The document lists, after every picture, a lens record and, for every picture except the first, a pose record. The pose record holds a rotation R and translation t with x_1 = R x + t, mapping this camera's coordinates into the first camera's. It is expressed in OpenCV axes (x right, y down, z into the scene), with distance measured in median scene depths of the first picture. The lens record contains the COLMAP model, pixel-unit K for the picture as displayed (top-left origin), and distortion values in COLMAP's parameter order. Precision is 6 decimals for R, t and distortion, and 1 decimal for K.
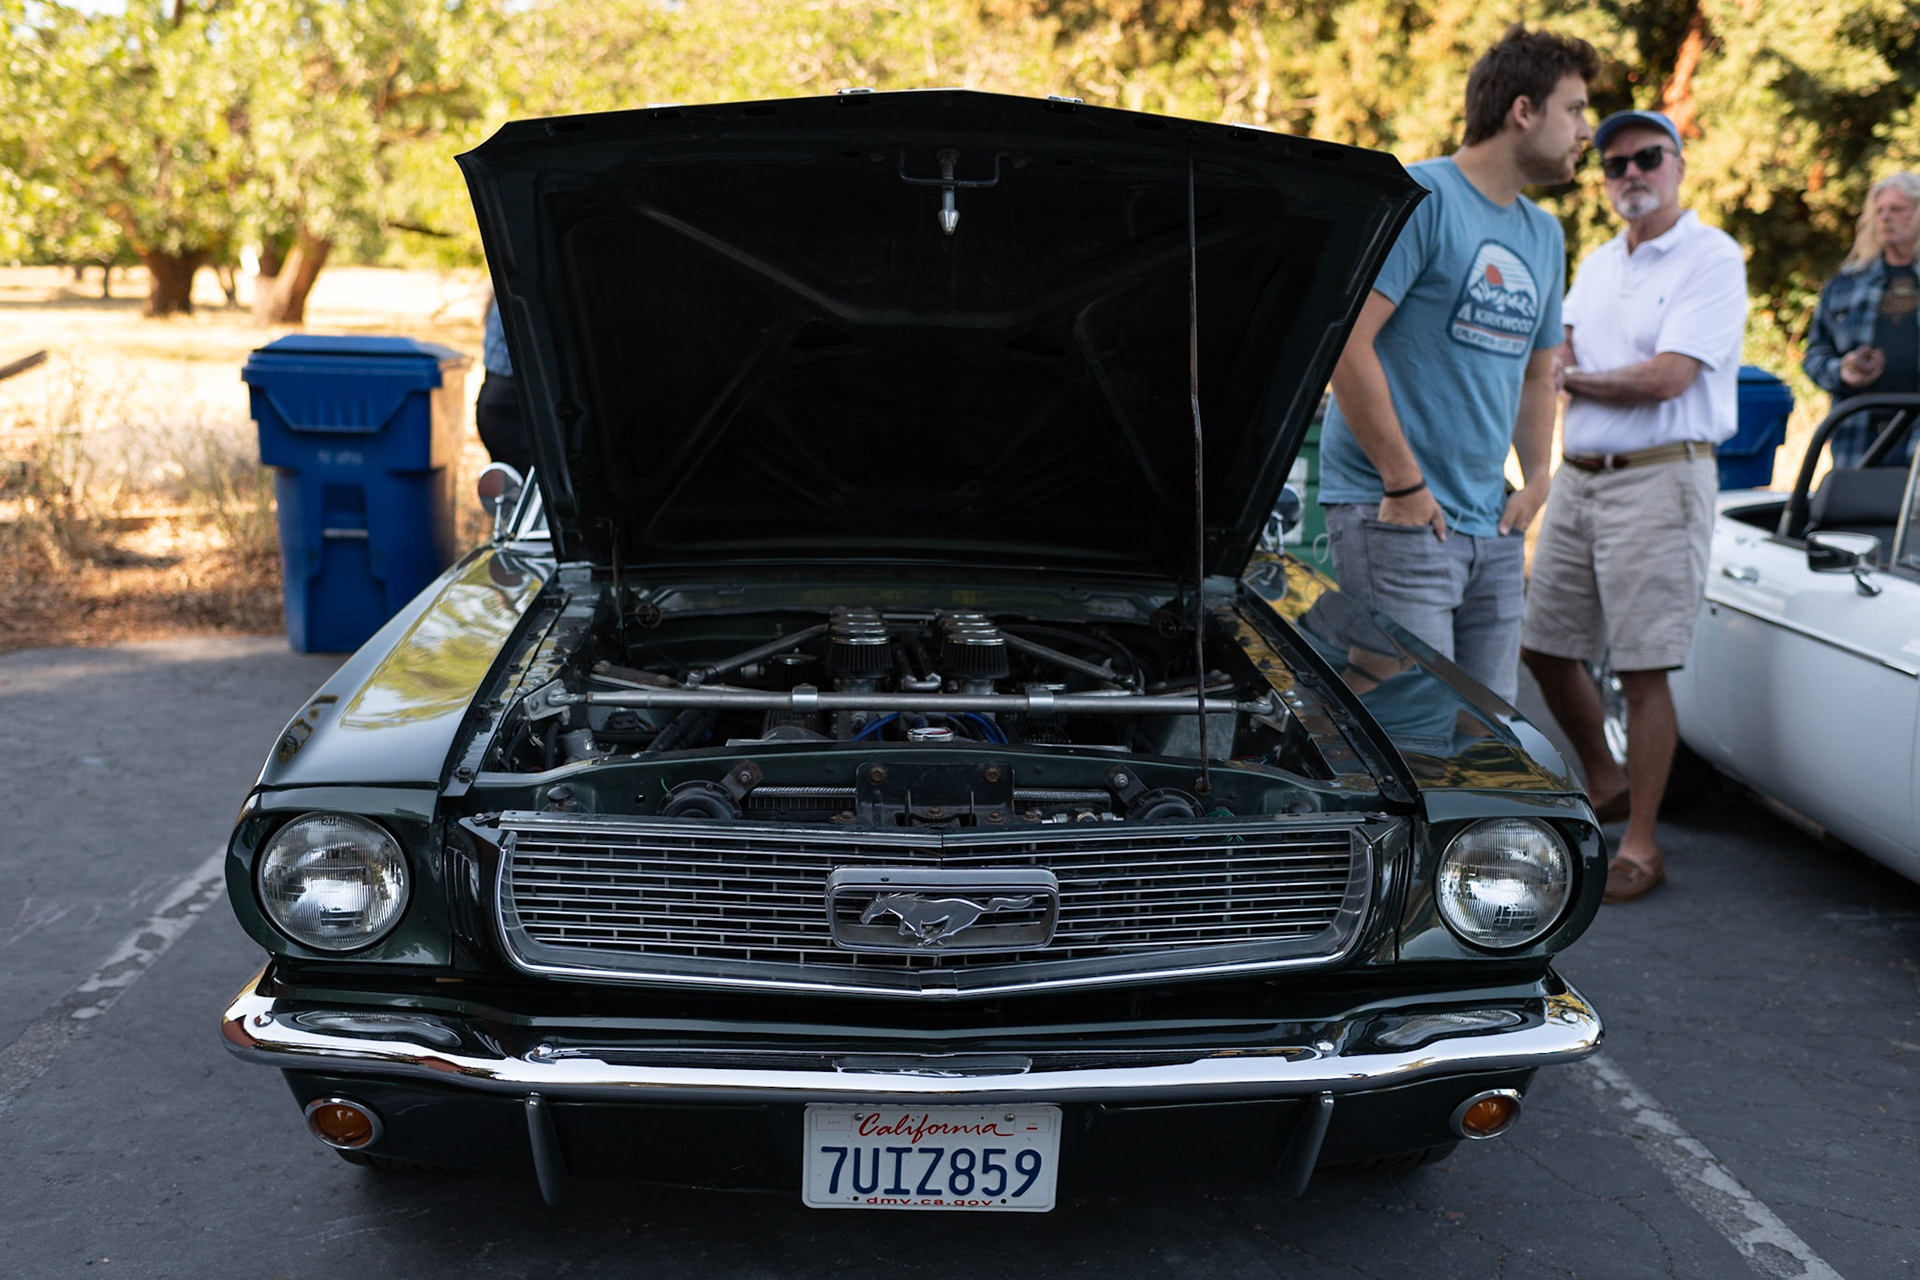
lens RADIAL K [[1902.2, 0, 950.6], [0, 1902.2, 636.8], [0, 0, 1]] dist [0.007739, -0.019493]
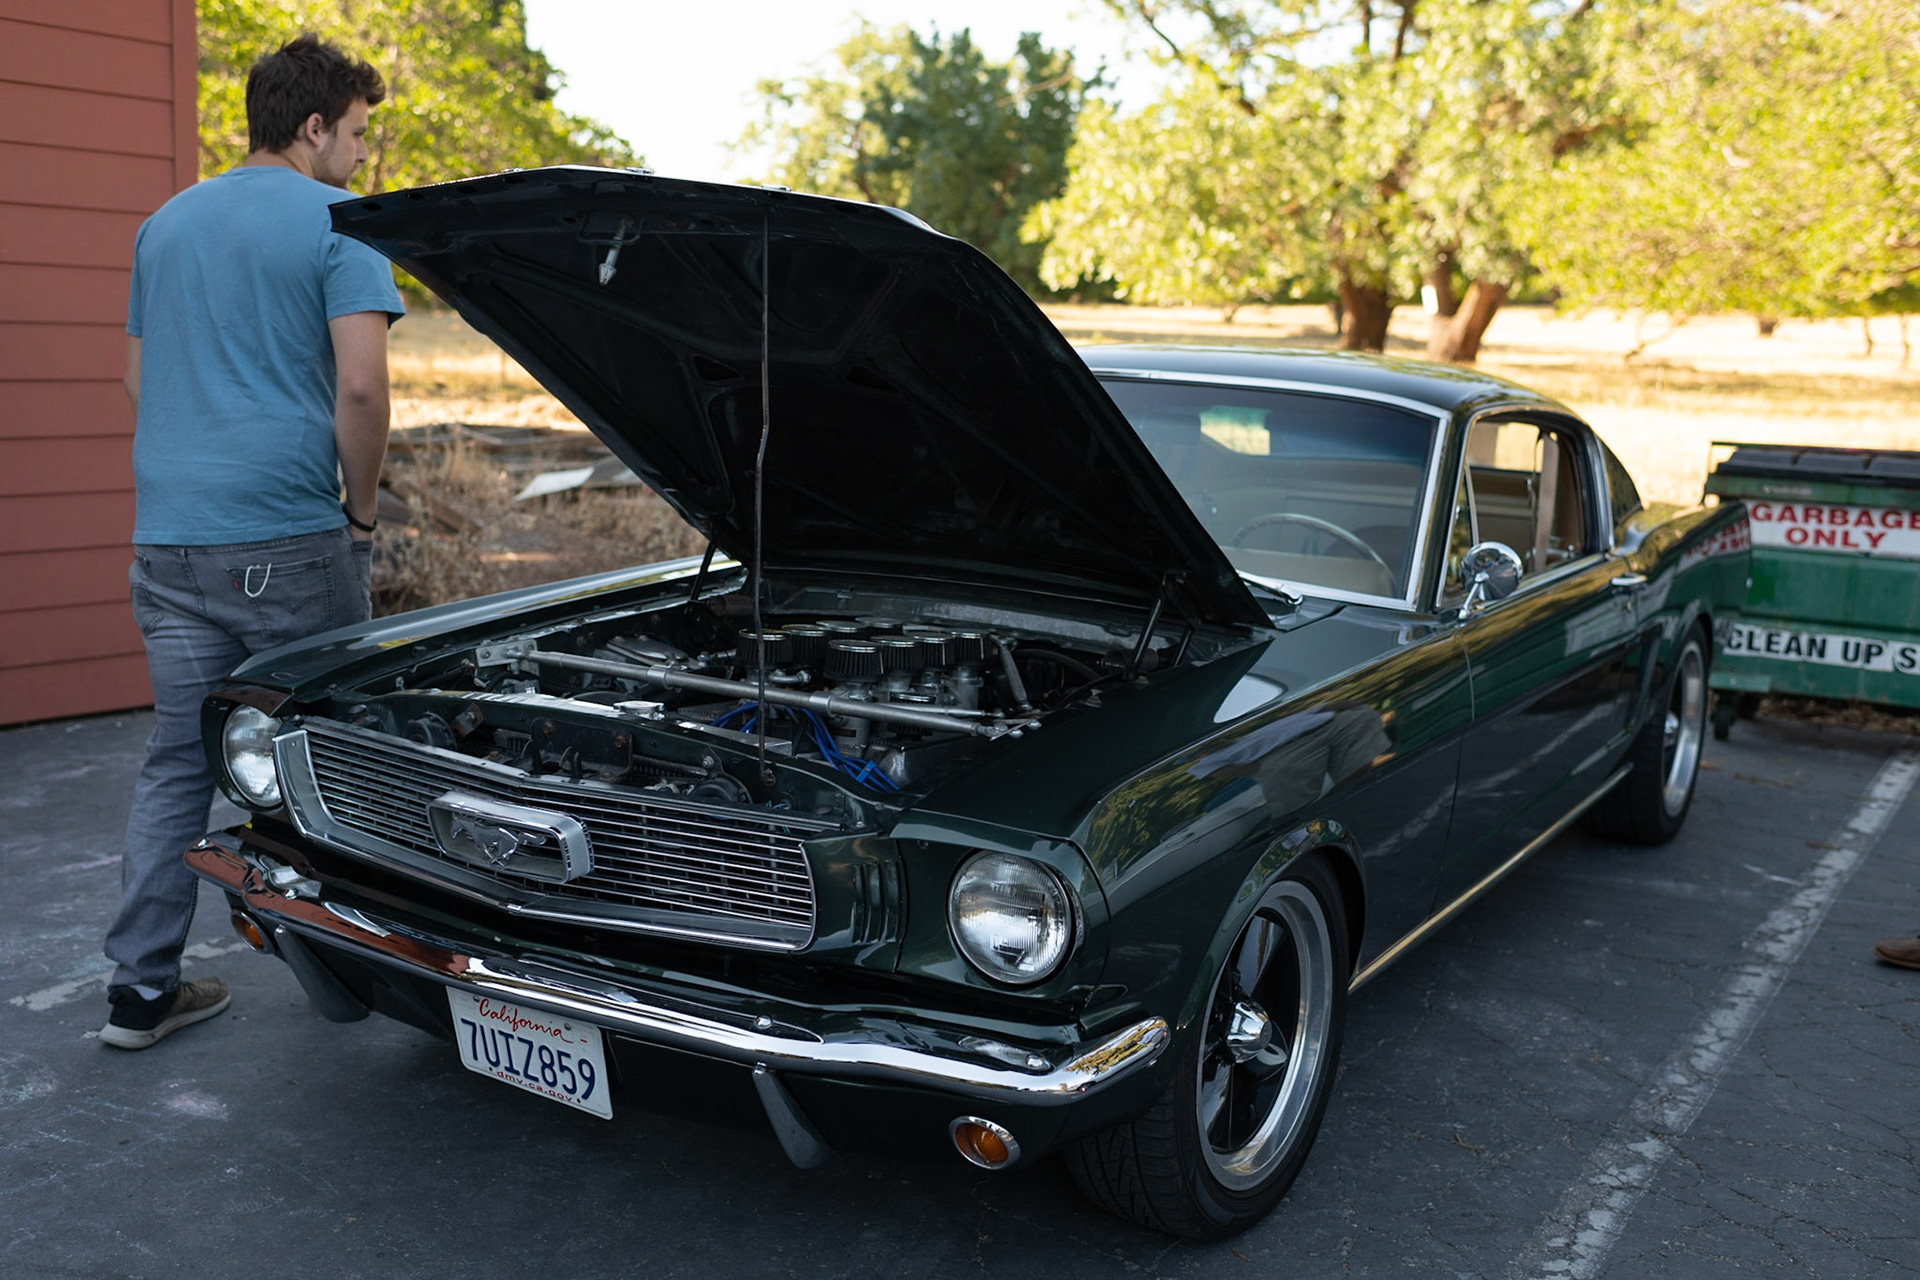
lens RADIAL K [[1973.2, 0, 960.0], [0, 1973.2, 640.0], [0, 0, 1]] dist [0.006555, -0.016596]
pose [[0.806836, 0.098800, -0.582455, 0.551368], [-0.112659, 0.993555, 0.012475, -0.017713], [0.579934, 0.055554, 0.812767, 0.077326]]
